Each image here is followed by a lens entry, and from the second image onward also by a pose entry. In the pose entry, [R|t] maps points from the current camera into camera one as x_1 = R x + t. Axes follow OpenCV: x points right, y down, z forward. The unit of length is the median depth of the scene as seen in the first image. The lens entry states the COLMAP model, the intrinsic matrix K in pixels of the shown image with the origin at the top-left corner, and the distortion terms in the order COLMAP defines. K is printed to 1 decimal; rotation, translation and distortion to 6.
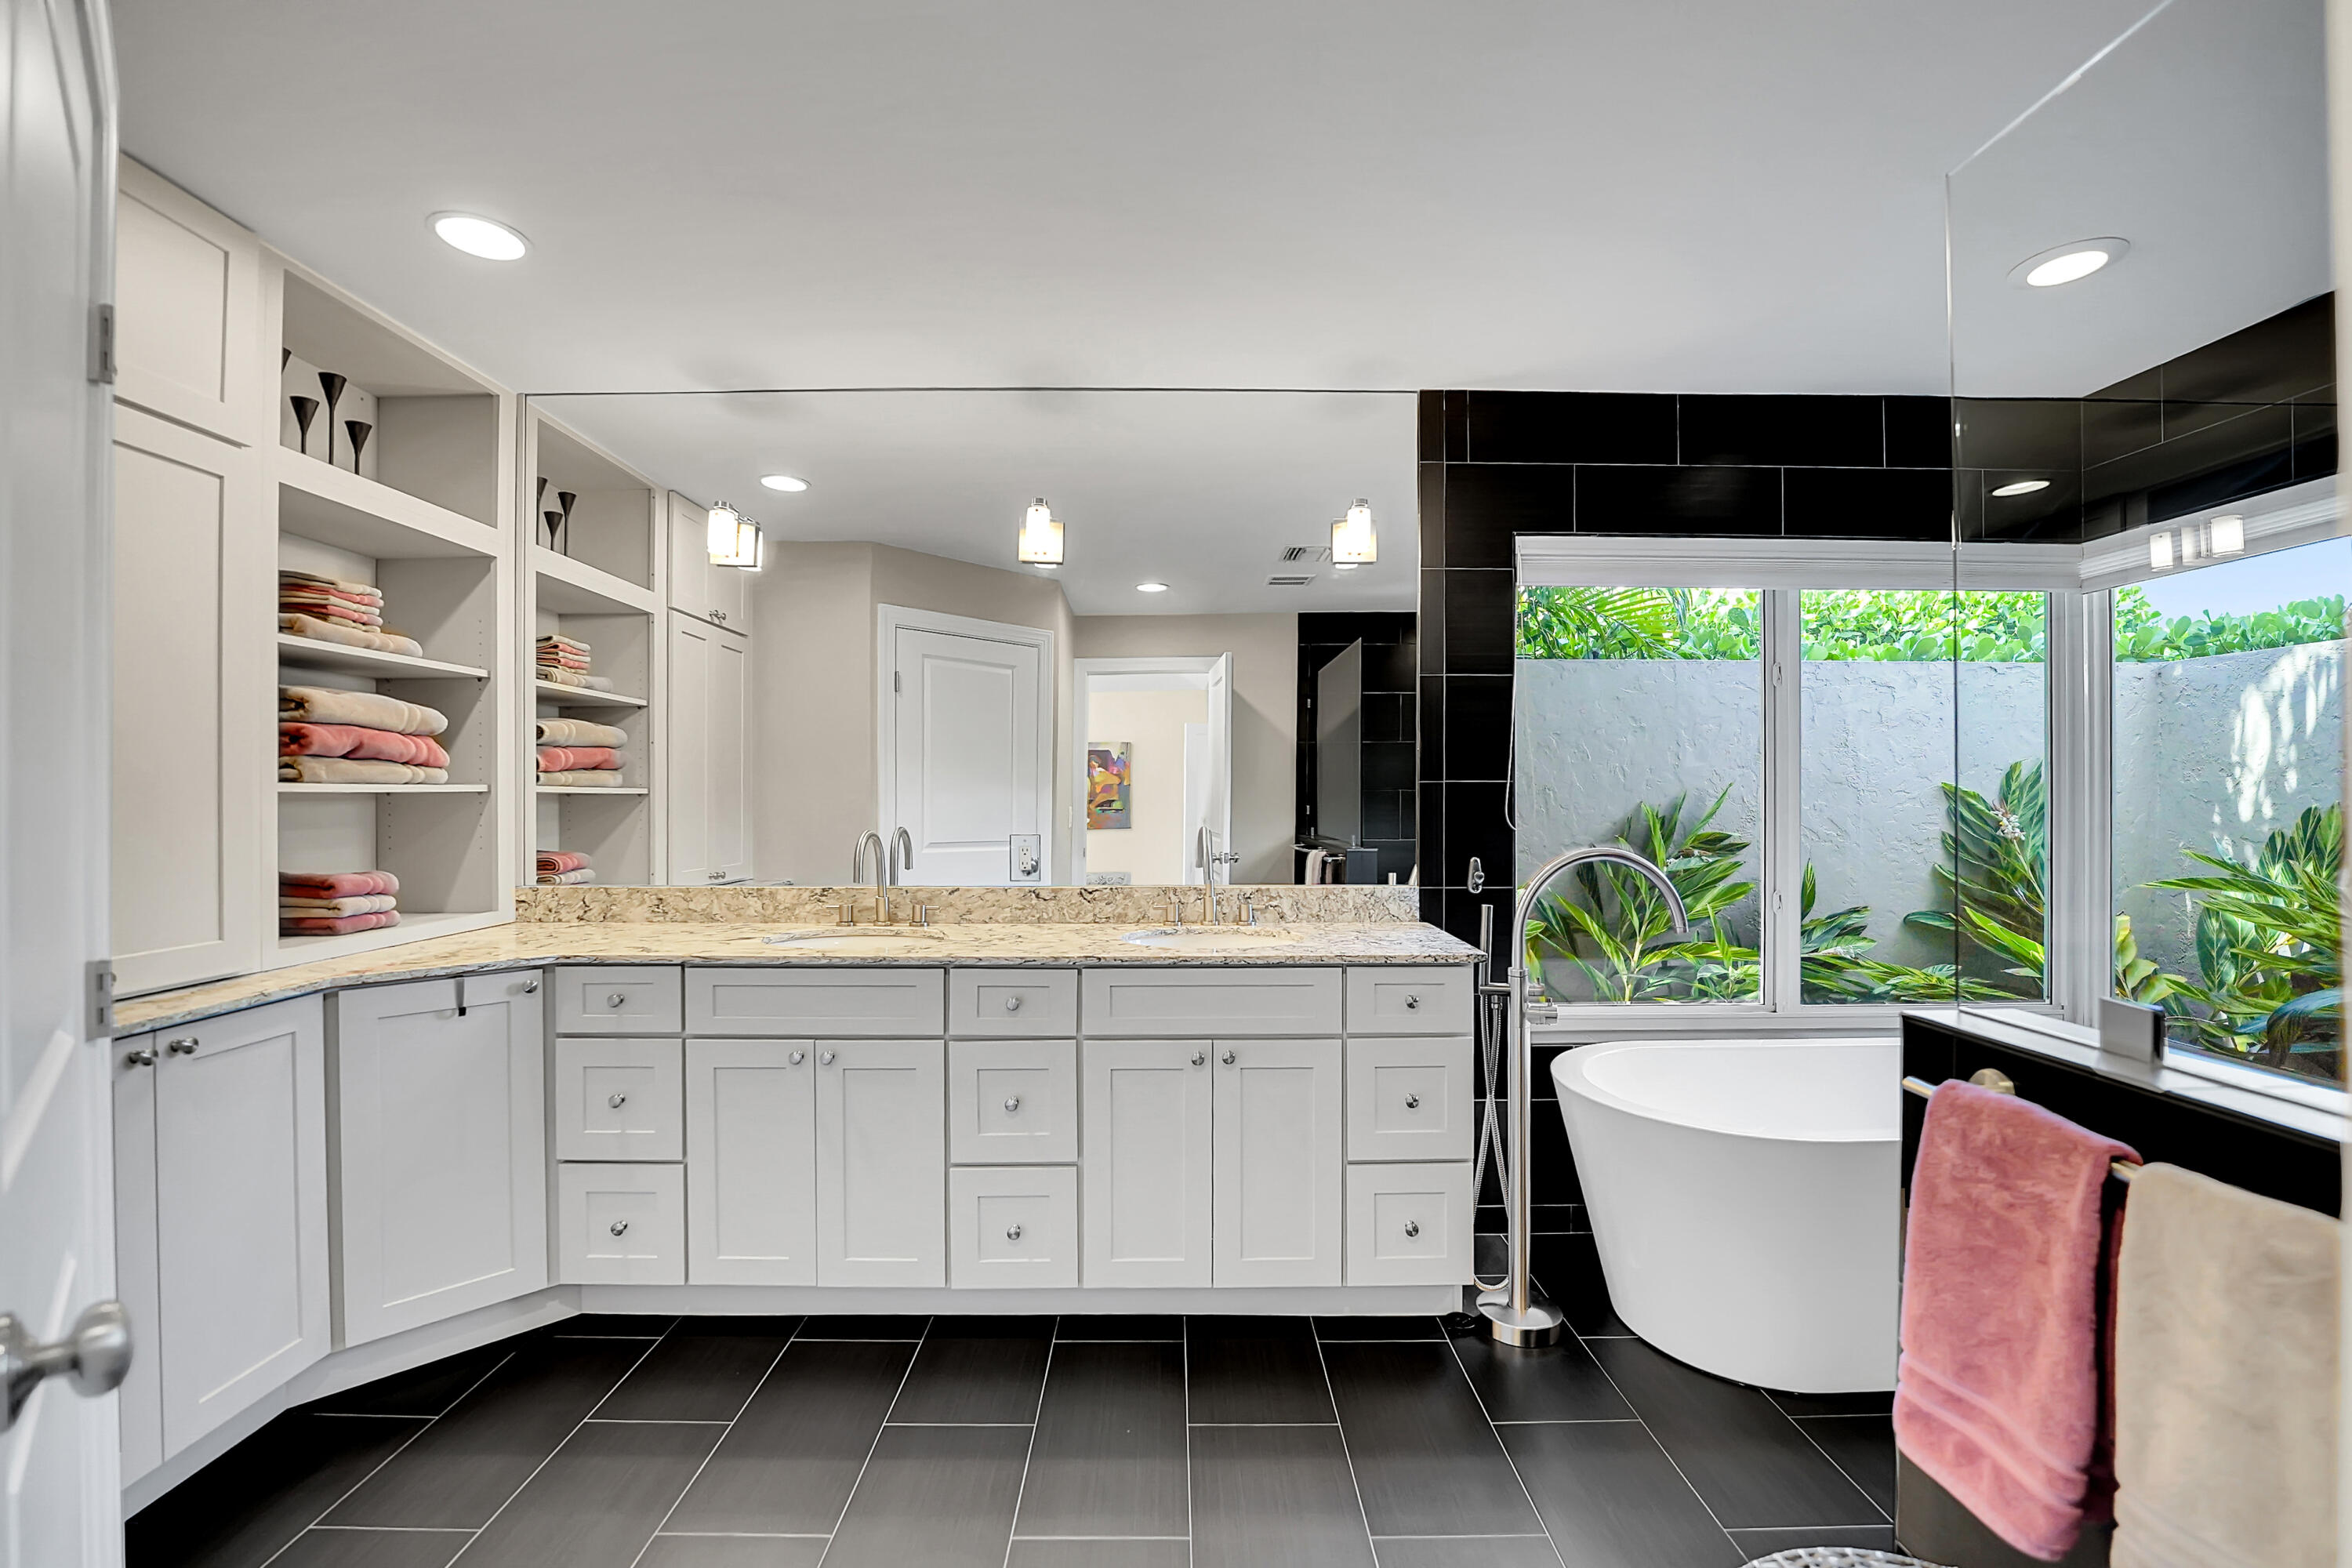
lens RADIAL K [[958.4, 0, 1188.9], [0, 958.4, 792.6], [0, 0, 1]] dist [-0.022343, 0.000876]
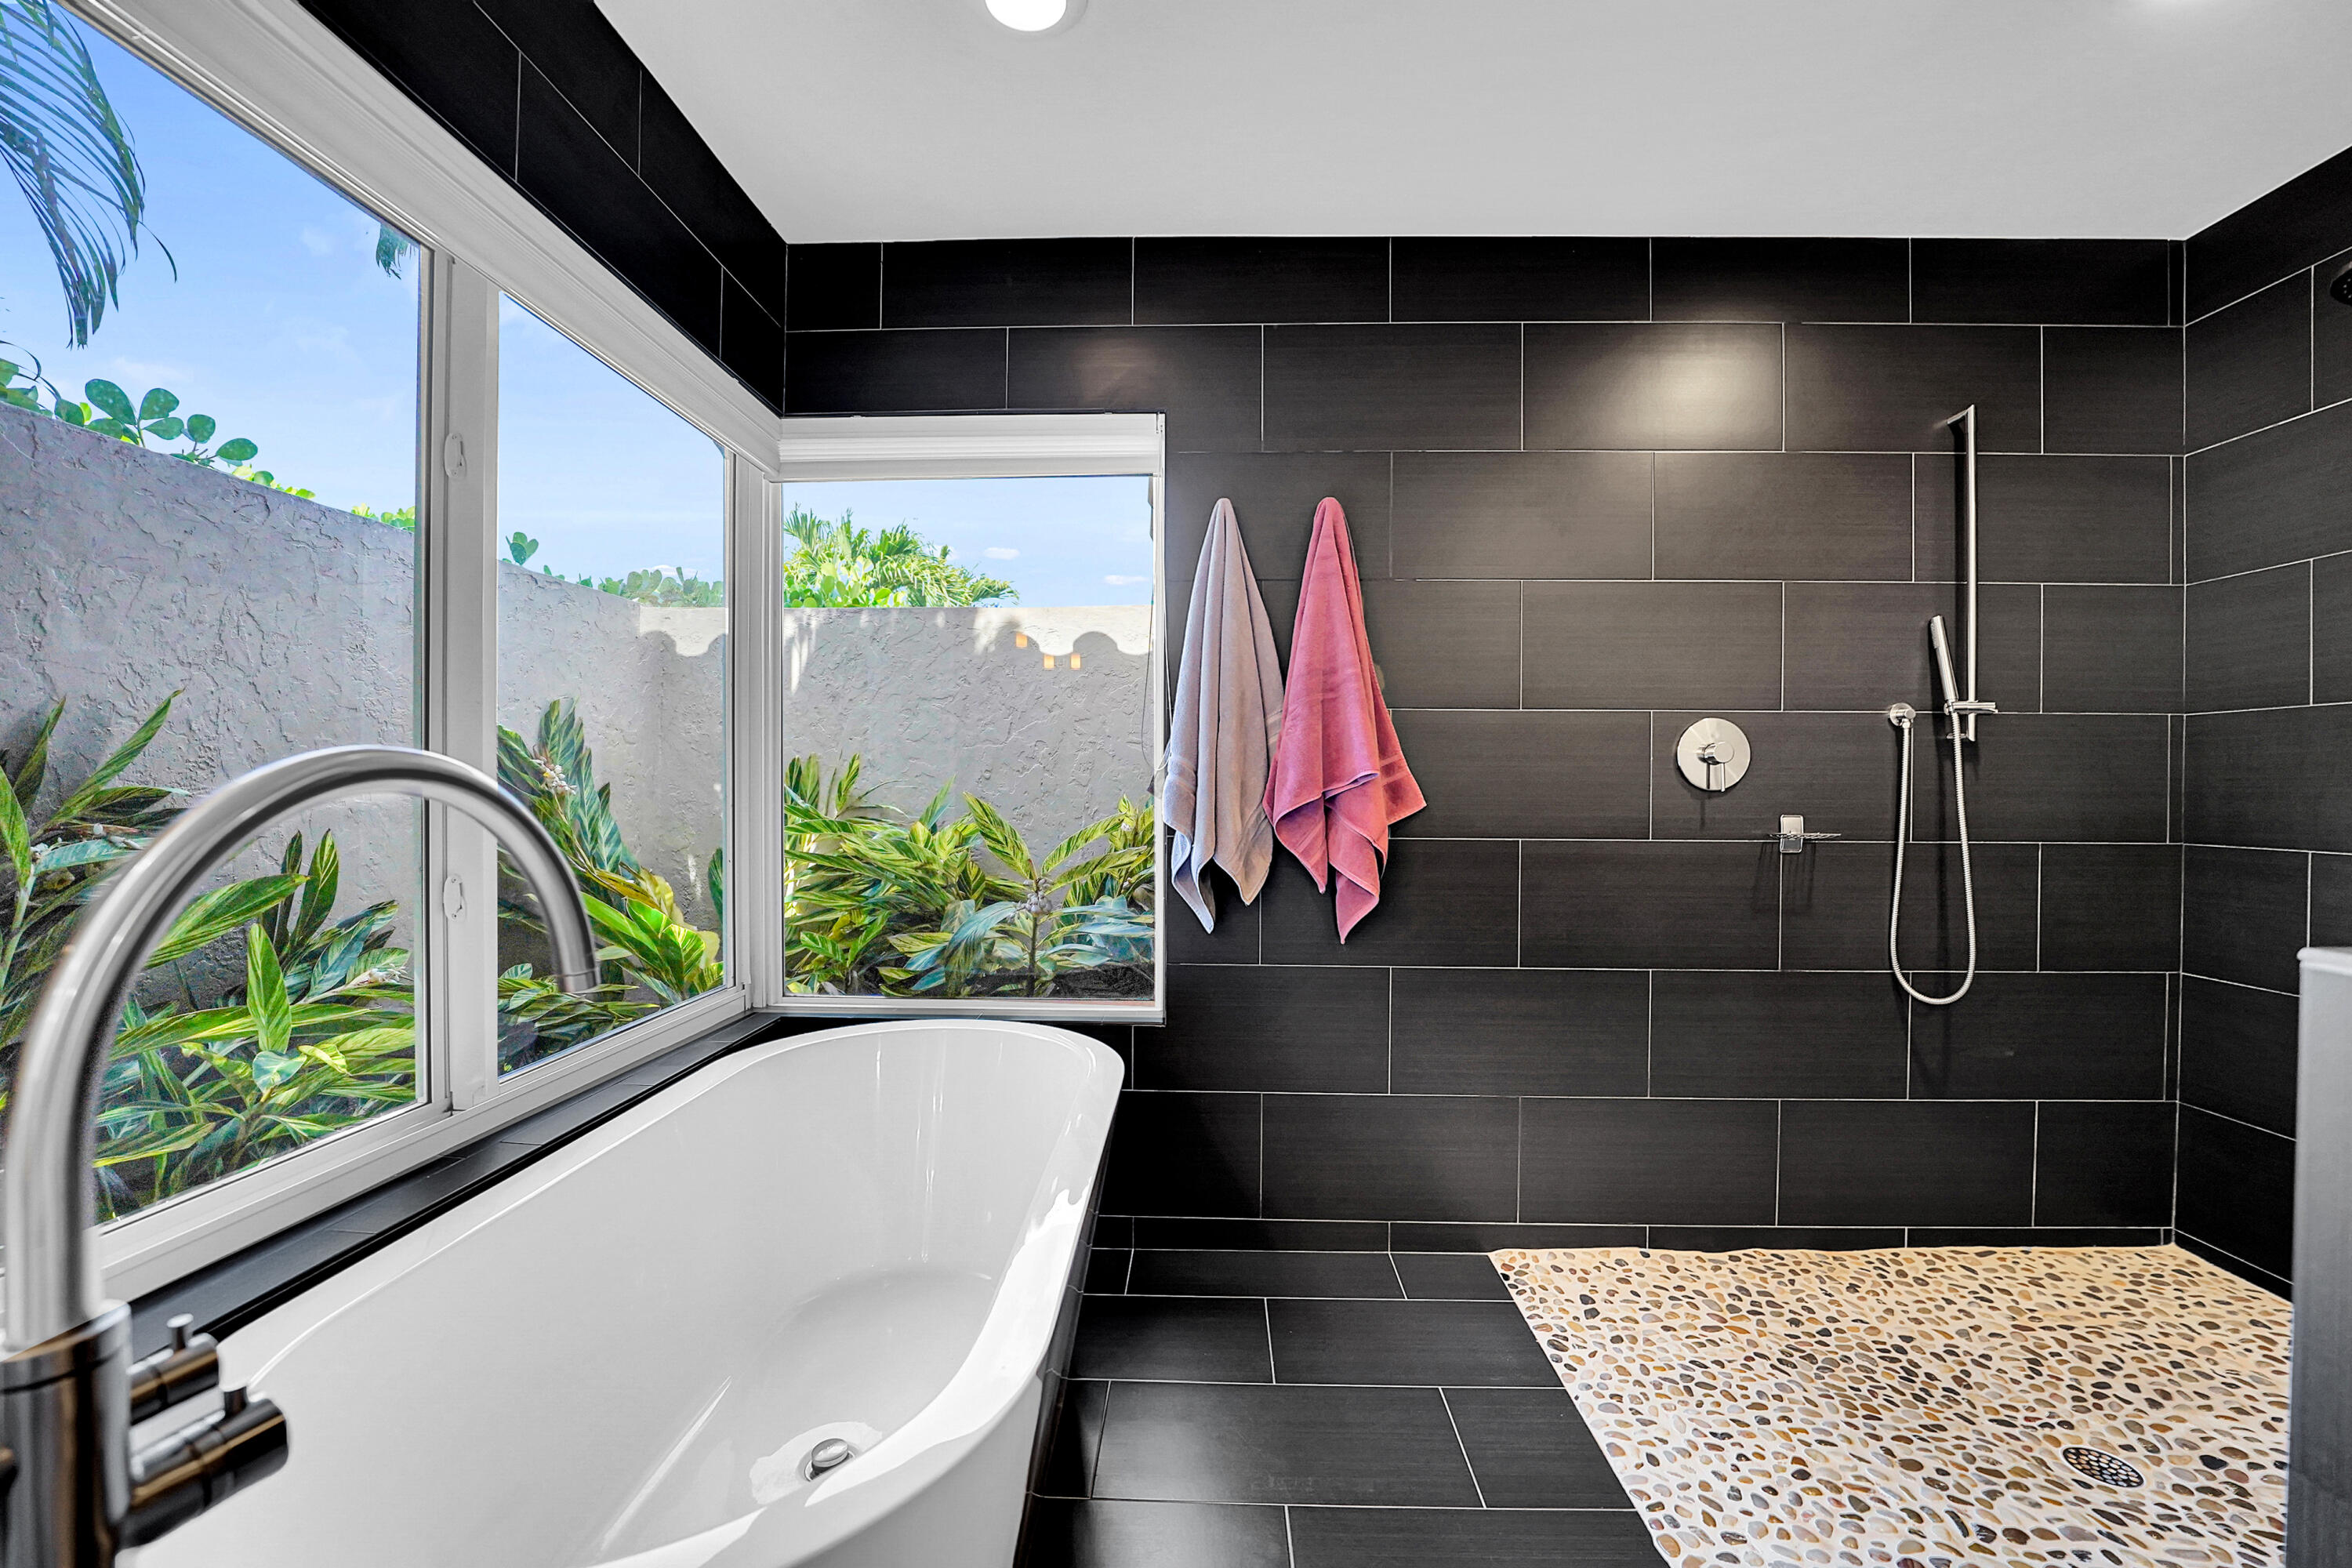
lens RADIAL K [[958.4, 0, 1188.9], [0, 958.4, 792.6], [0, 0, 1]] dist [-0.022343, 0.000876]
pose [[0.047969, -0.010676, 0.998792, 0.130092], [-0.001270, 0.999941, 0.010749, 0.055664], [-0.998848, -0.001785, 0.047952, 0.613740]]
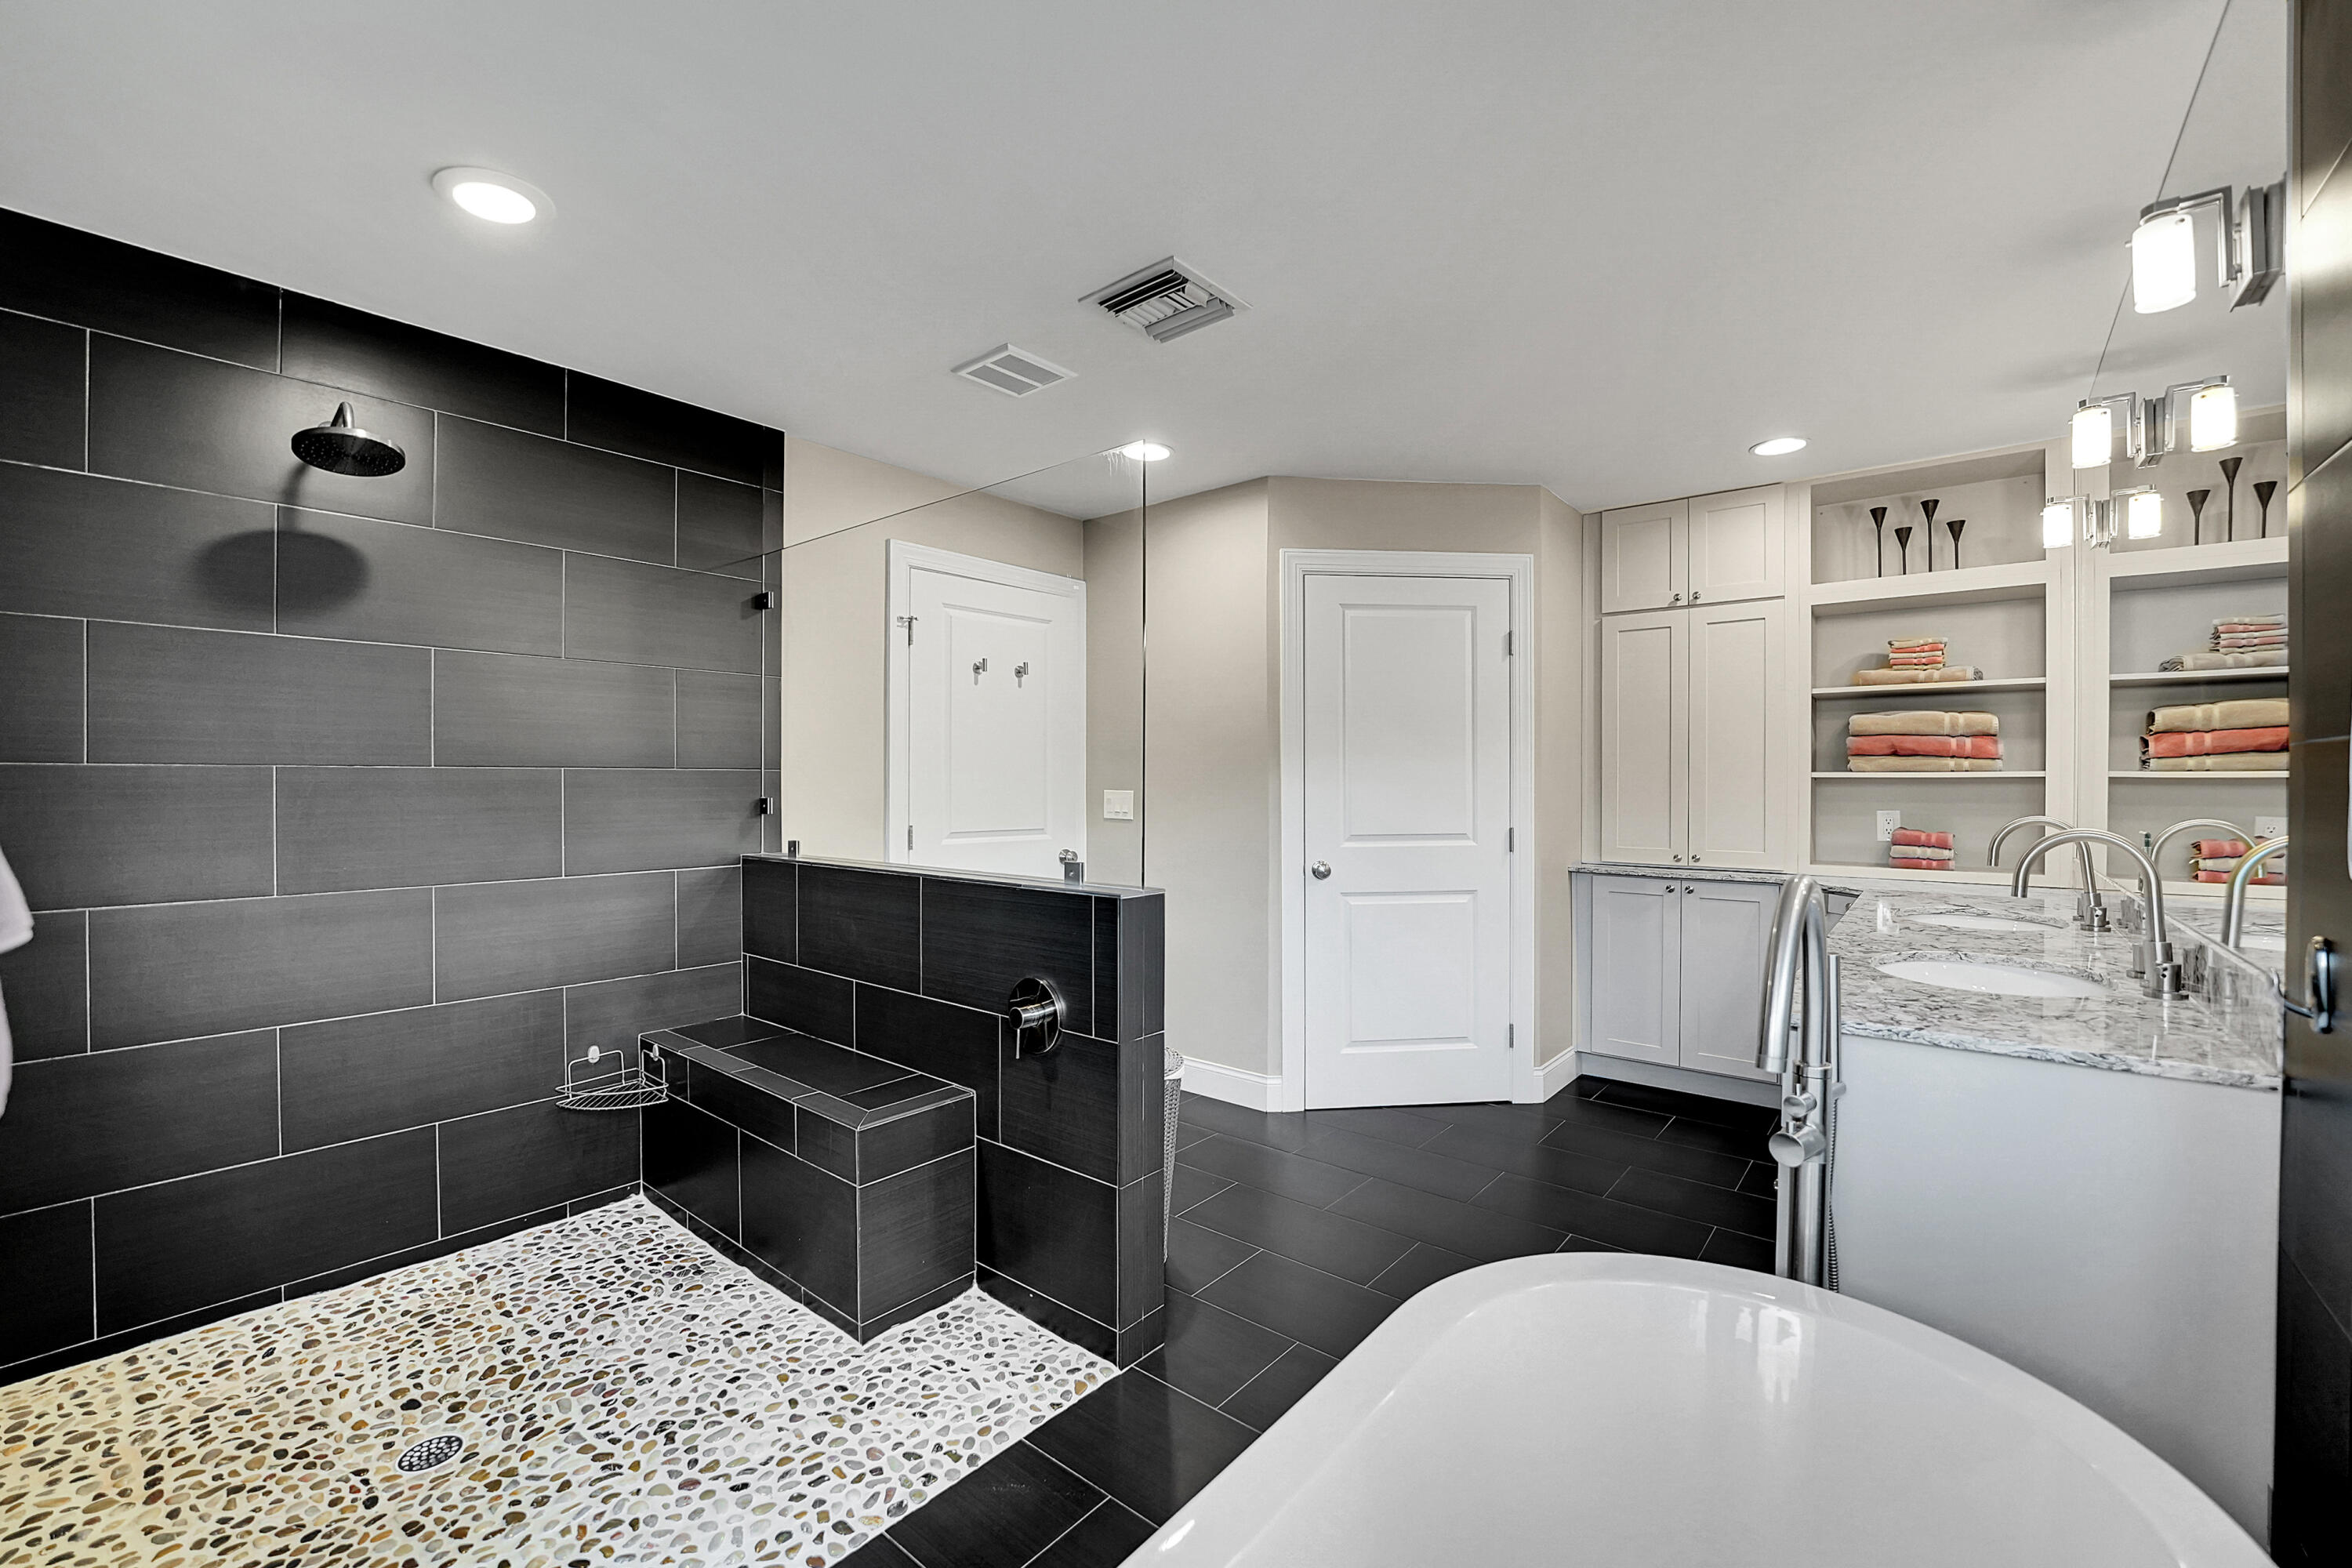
lens RADIAL K [[986.9, 0, 1108.0], [0, 986.9, 785.8], [0, 0, 1]] dist [-0.024722, 0.000644]
pose [[-0.684368, 0.005576, -0.729115, 0.911471], [0.002015, 0.999981, 0.005756, 0.001279], [0.729134, 0.002470, -0.684367, 0.898766]]
